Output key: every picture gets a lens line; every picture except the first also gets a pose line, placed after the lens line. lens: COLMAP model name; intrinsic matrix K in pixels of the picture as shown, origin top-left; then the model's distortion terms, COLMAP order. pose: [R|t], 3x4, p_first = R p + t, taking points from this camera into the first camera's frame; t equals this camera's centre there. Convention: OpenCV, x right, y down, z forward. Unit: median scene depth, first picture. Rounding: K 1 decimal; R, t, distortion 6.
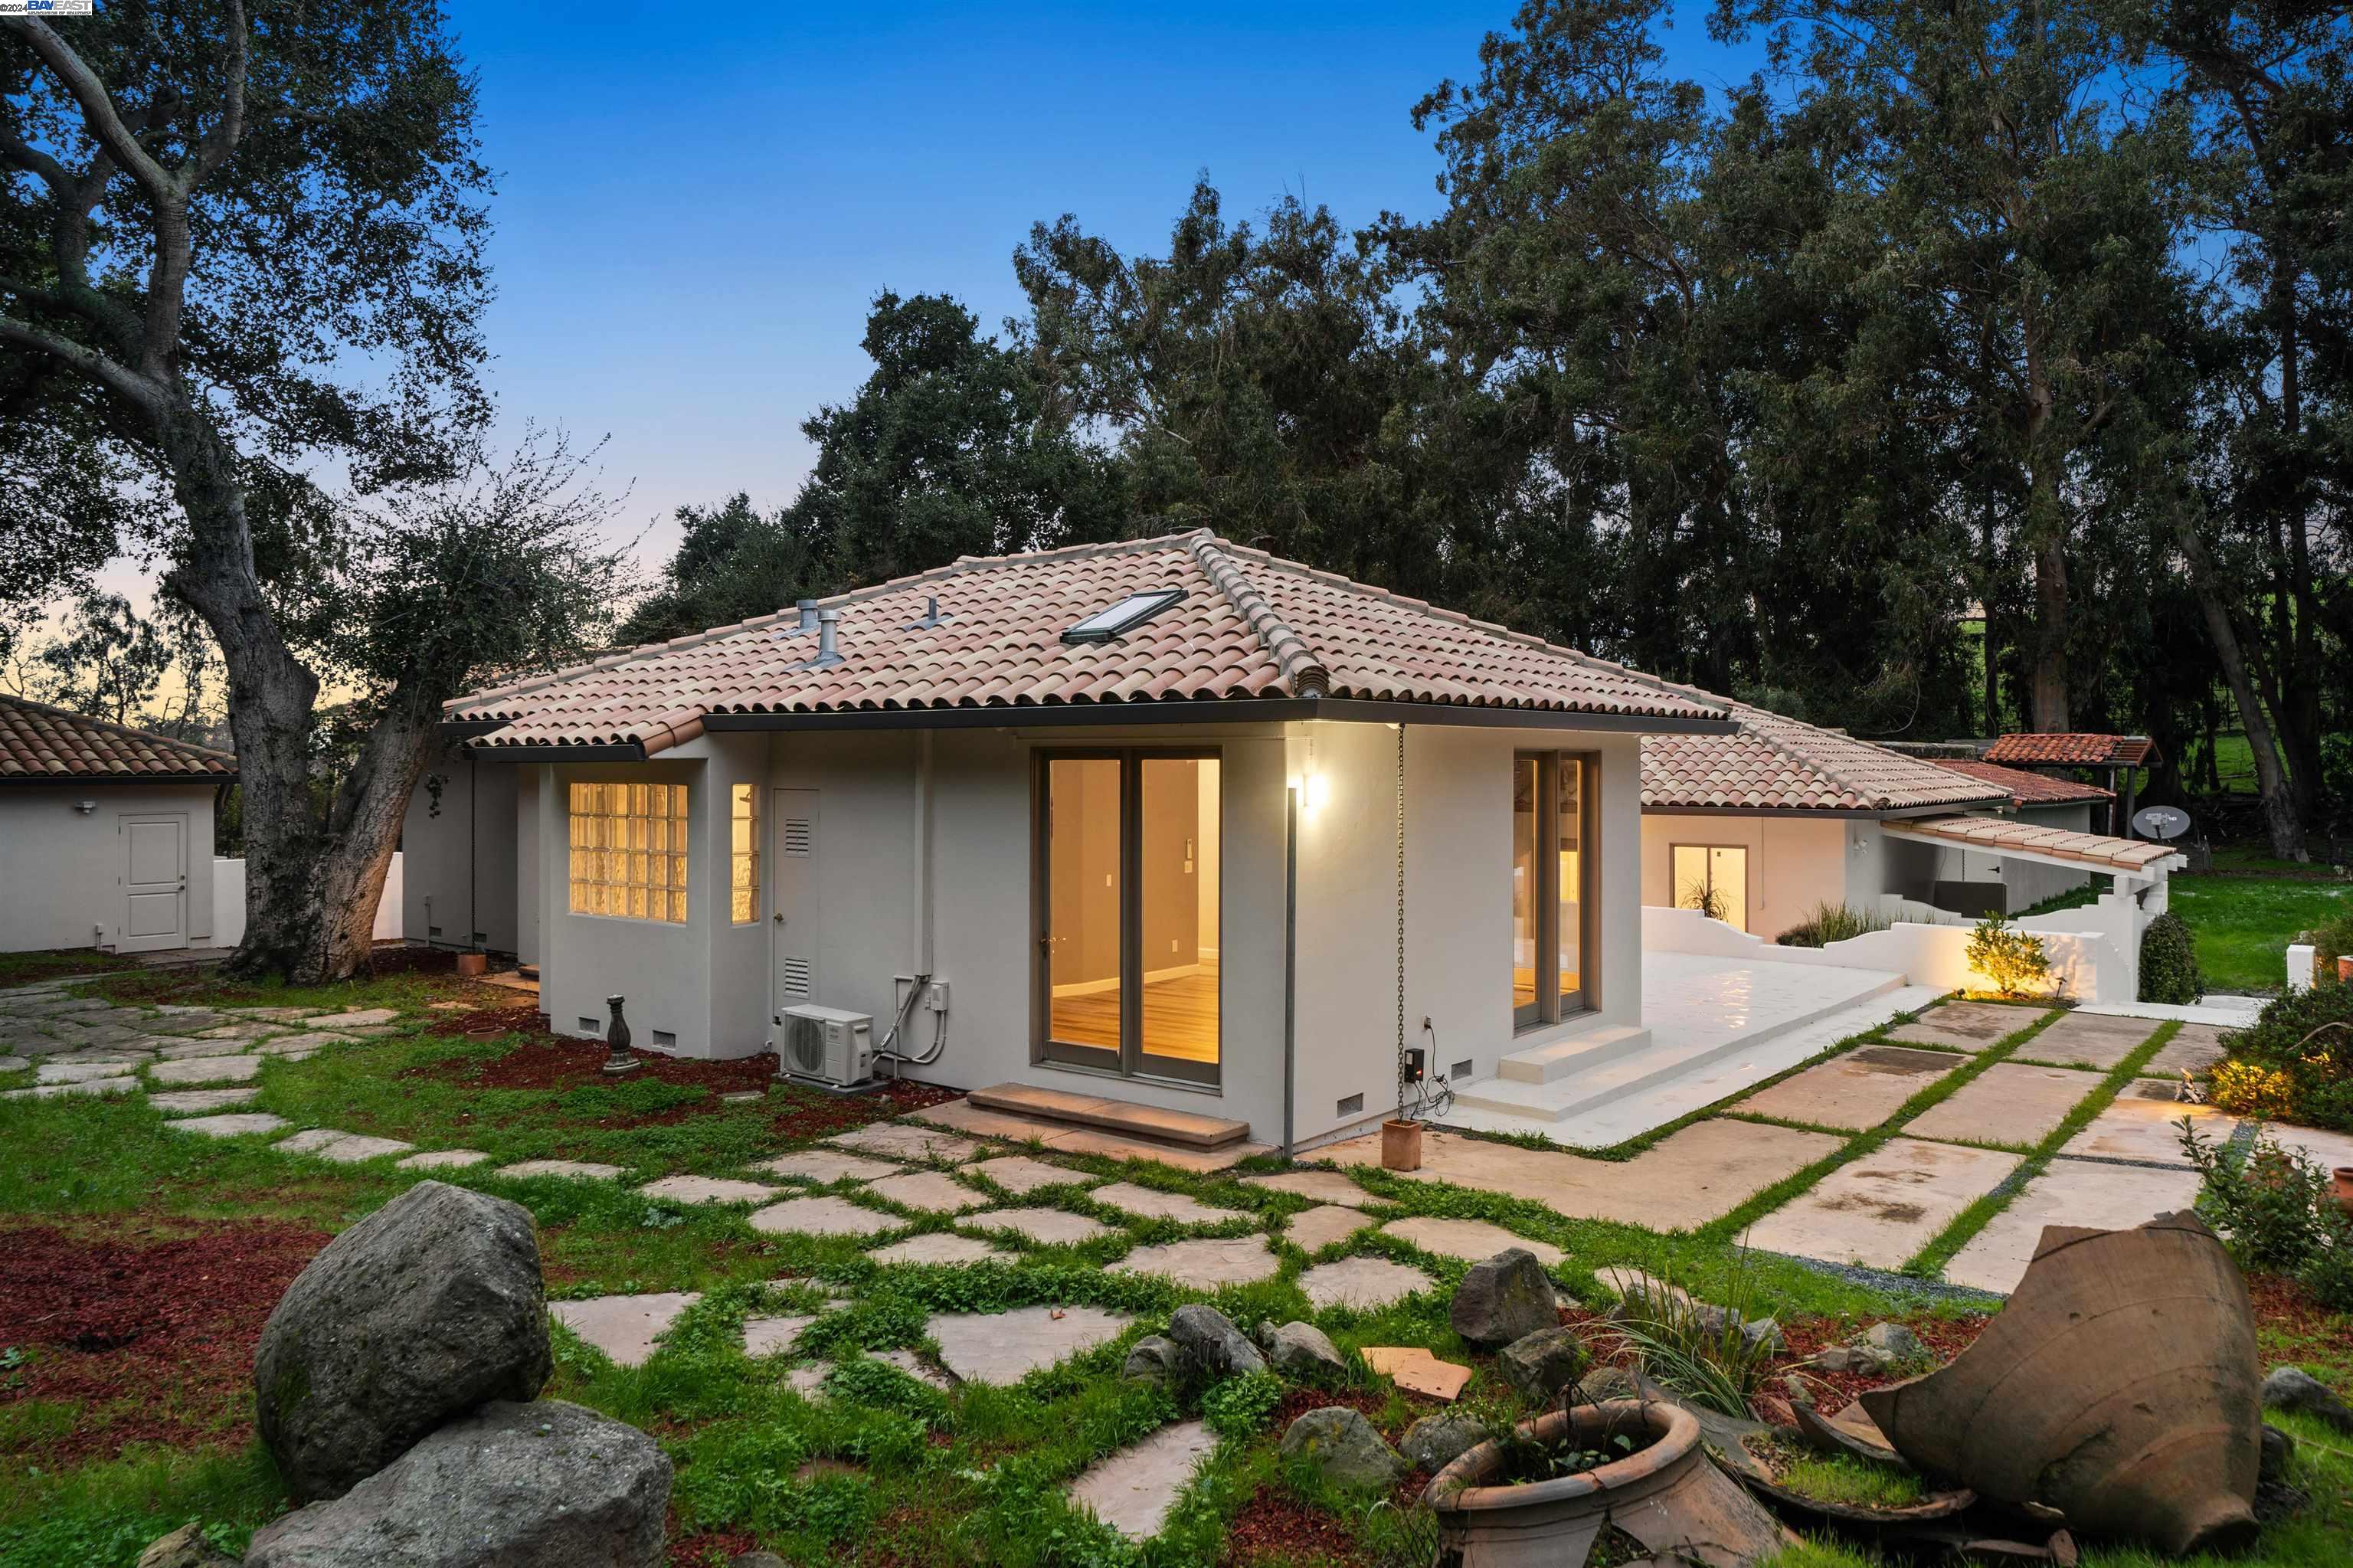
lens RADIAL K [[1577.2, 0, 1187.0], [0, 1577.2, 774.5], [0, 0, 1]] dist [-0.004915, -0.002181]
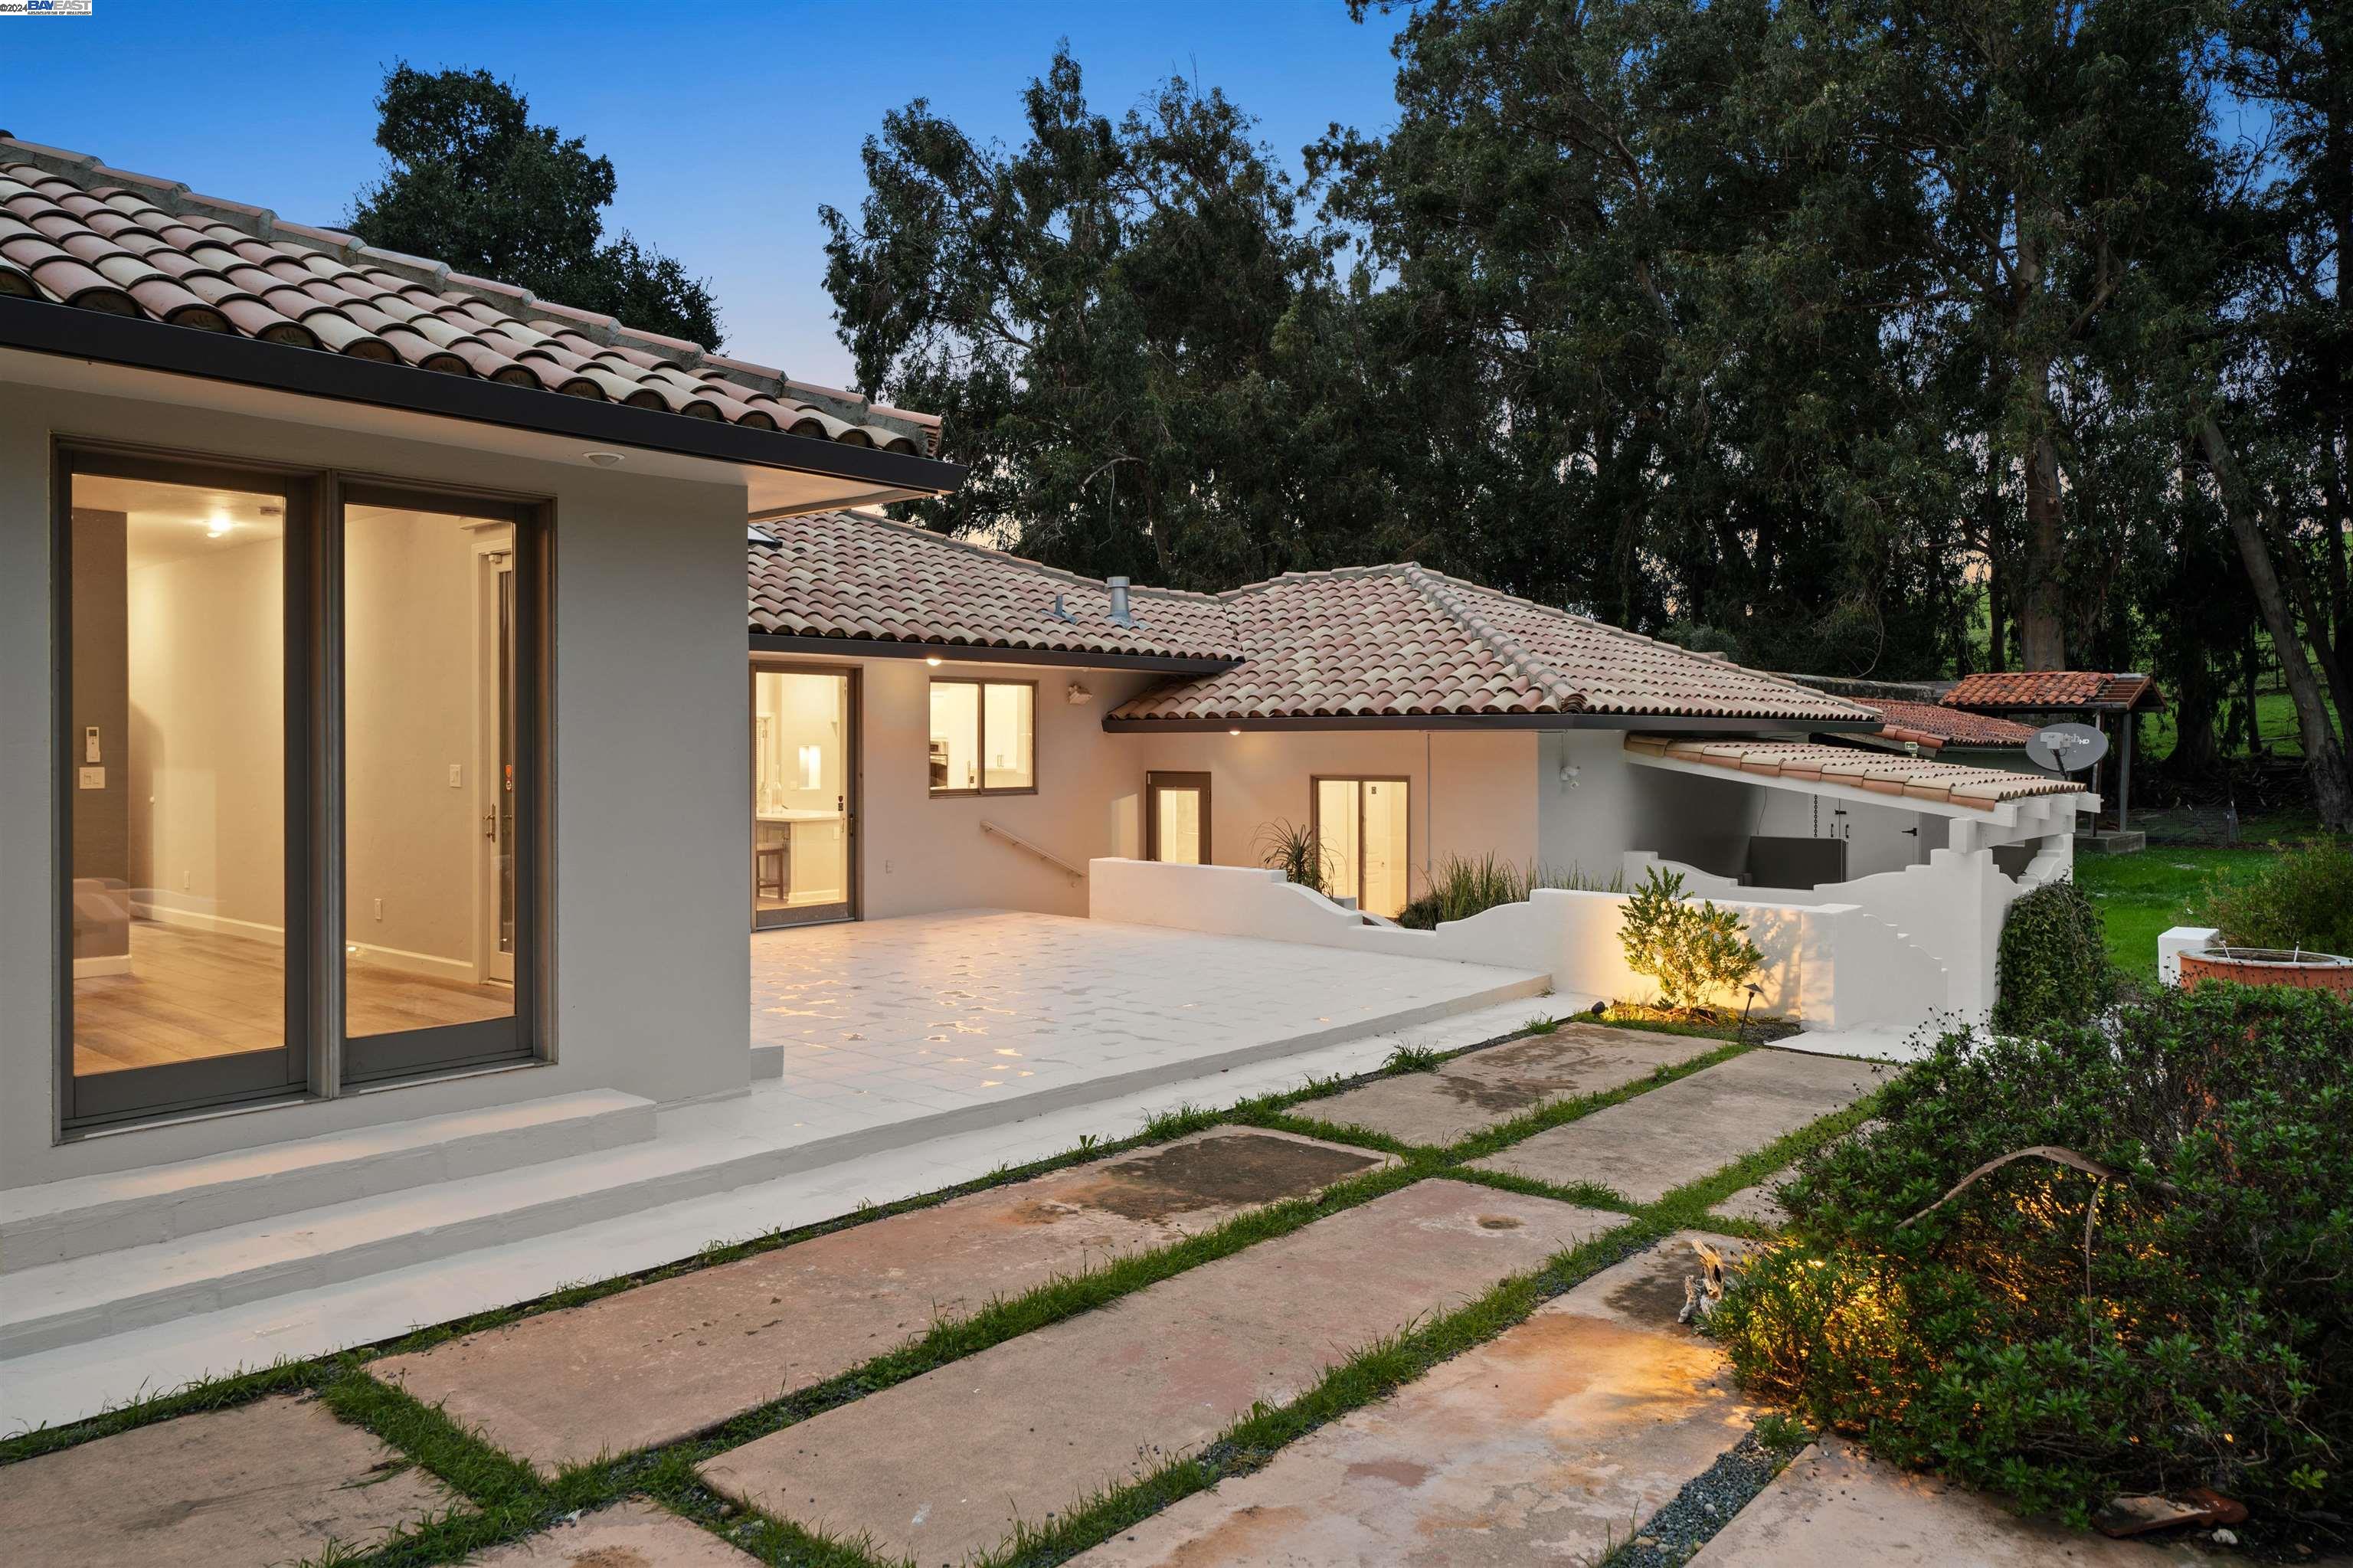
lens RADIAL K [[1577.2, 0, 1174.1], [0, 1577.2, 777.8], [0, 0, 1]] dist [-0.004915, -0.002181]
pose [[0.999184, -0.000321, -0.040392, 0.107048], [0.000826, 0.999922, 0.012483, 0.014101], [0.040385, -0.012507, 0.999106, 0.126177]]
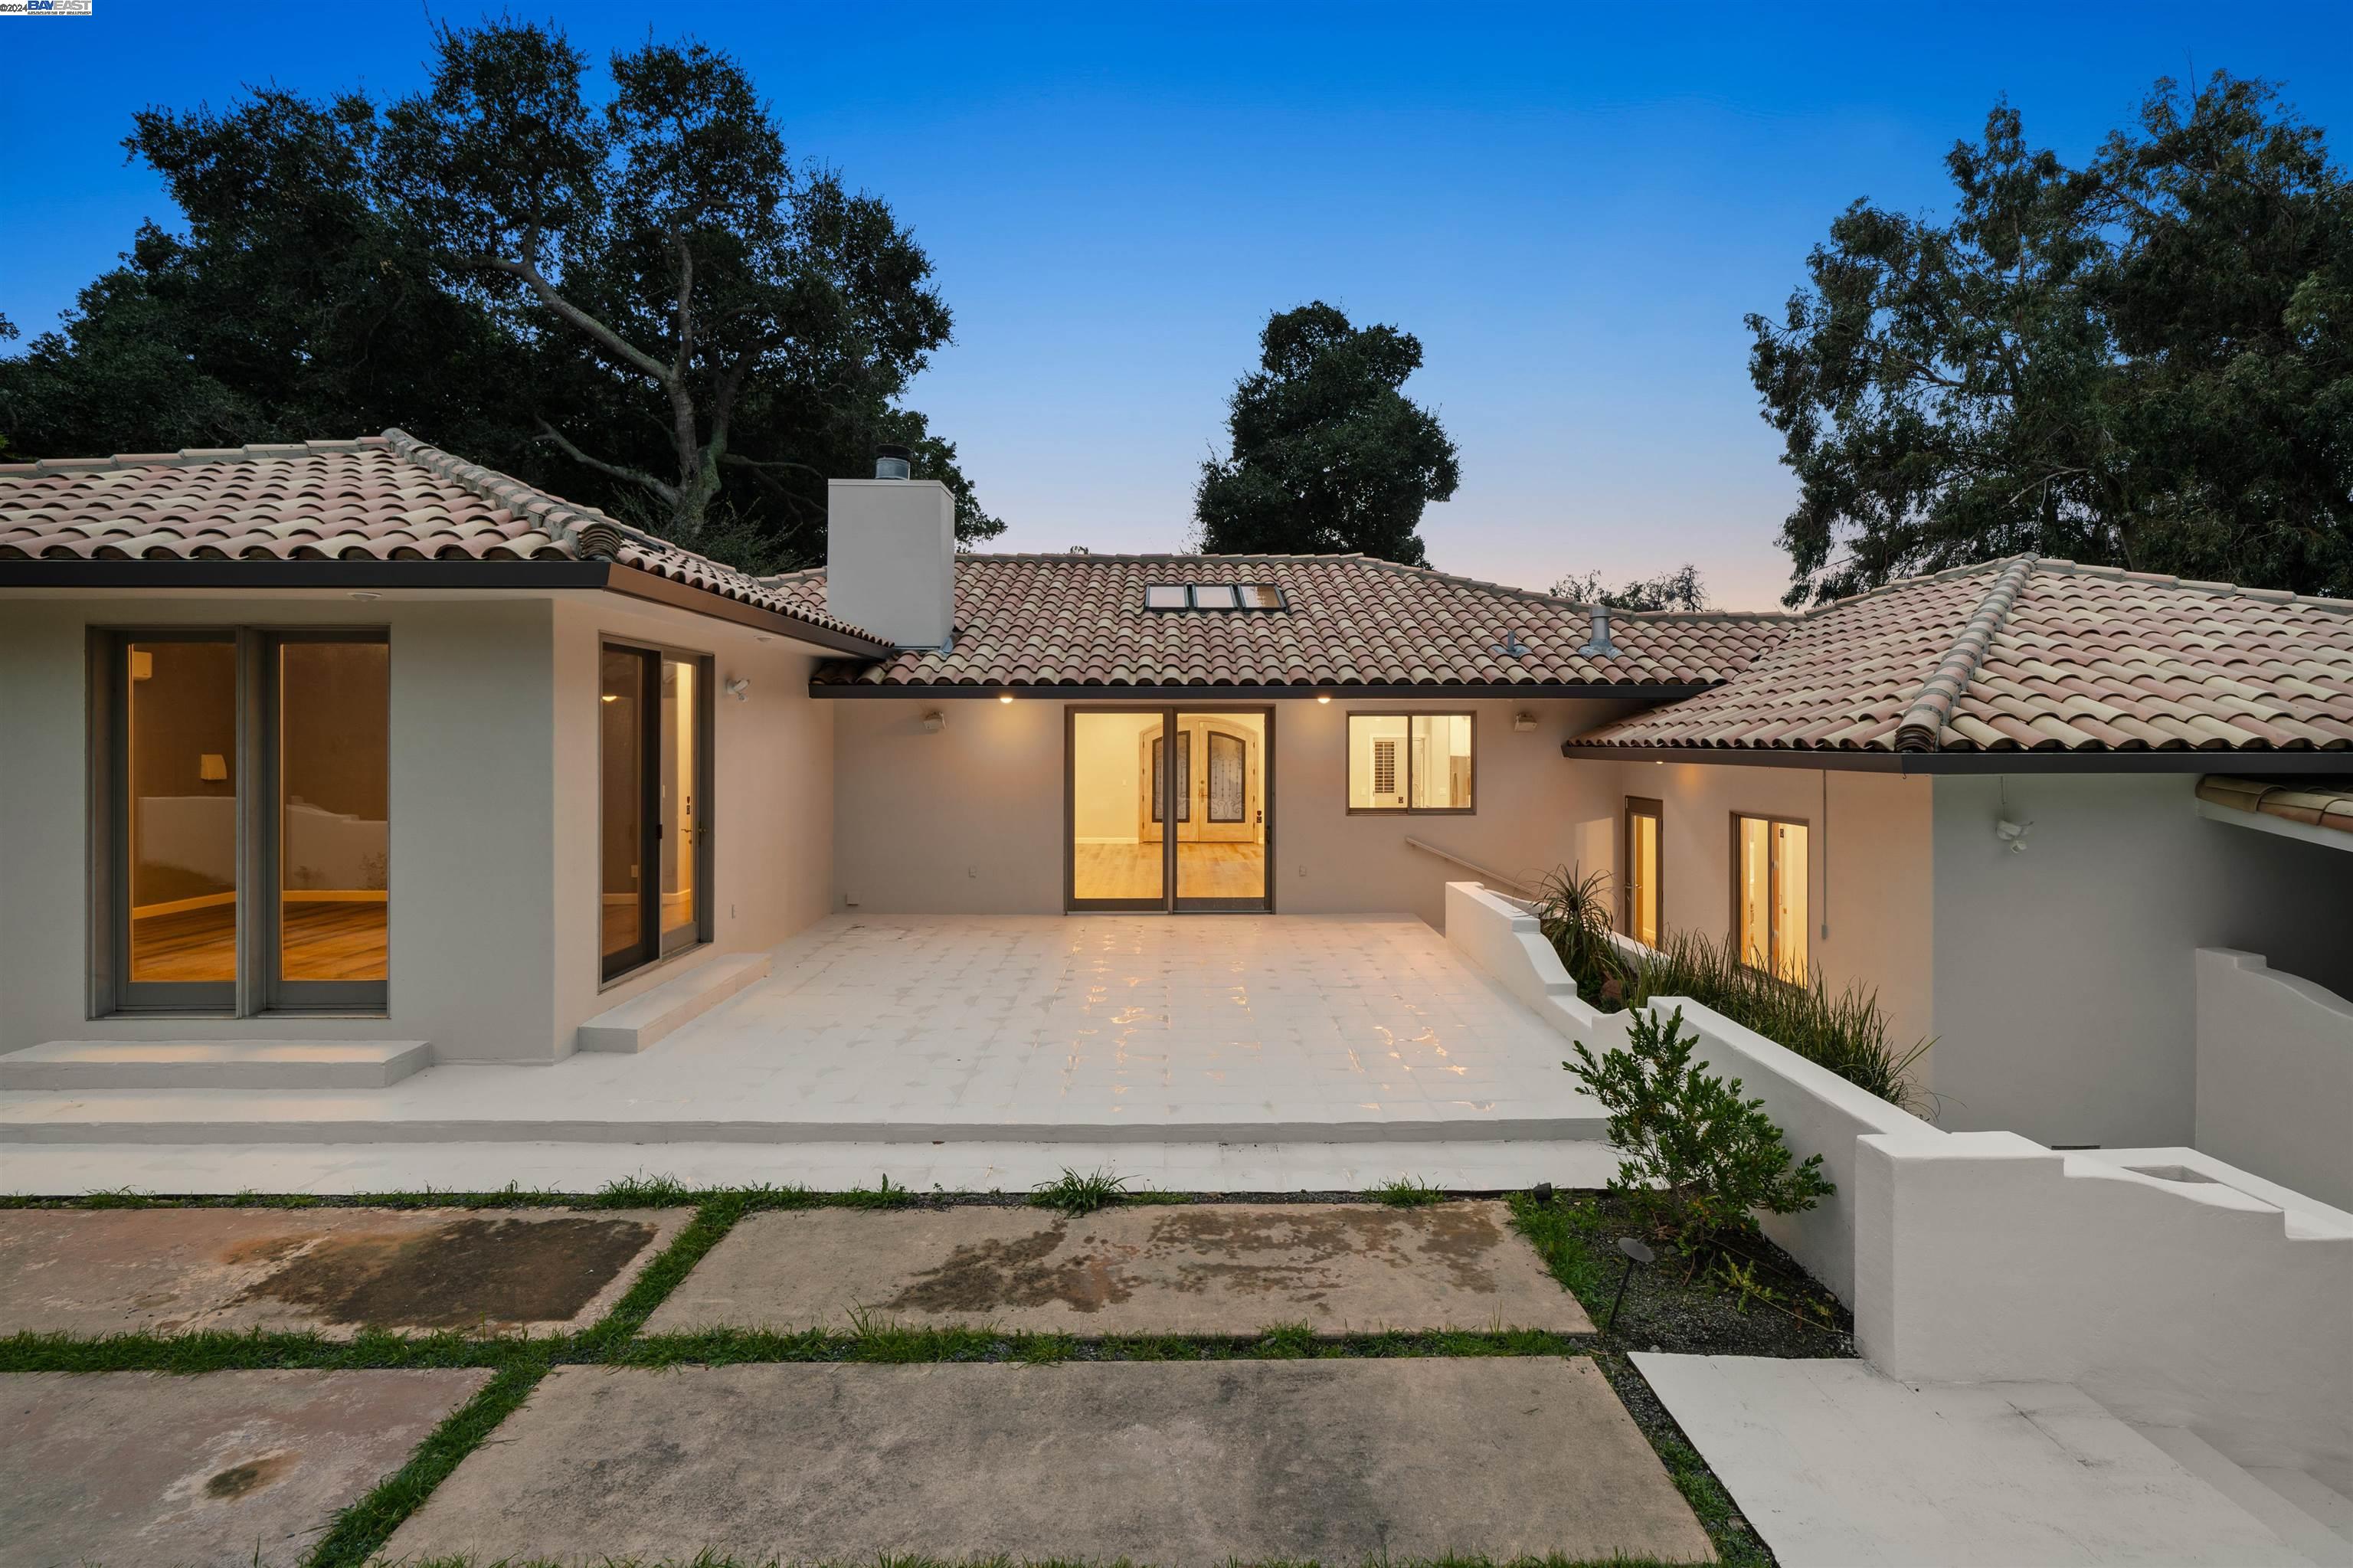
lens RADIAL K [[1061.2, 0, 1188.3], [0, 1061.2, 738.7], [0, 0, 1]] dist [0.001740, 0.000128]
pose [[0.636154, 0.000154, -0.771562, 0.191751], [-0.007150, 0.999958, -0.005696, 0.007561], [0.771529, 0.009141, 0.636129, 0.227339]]
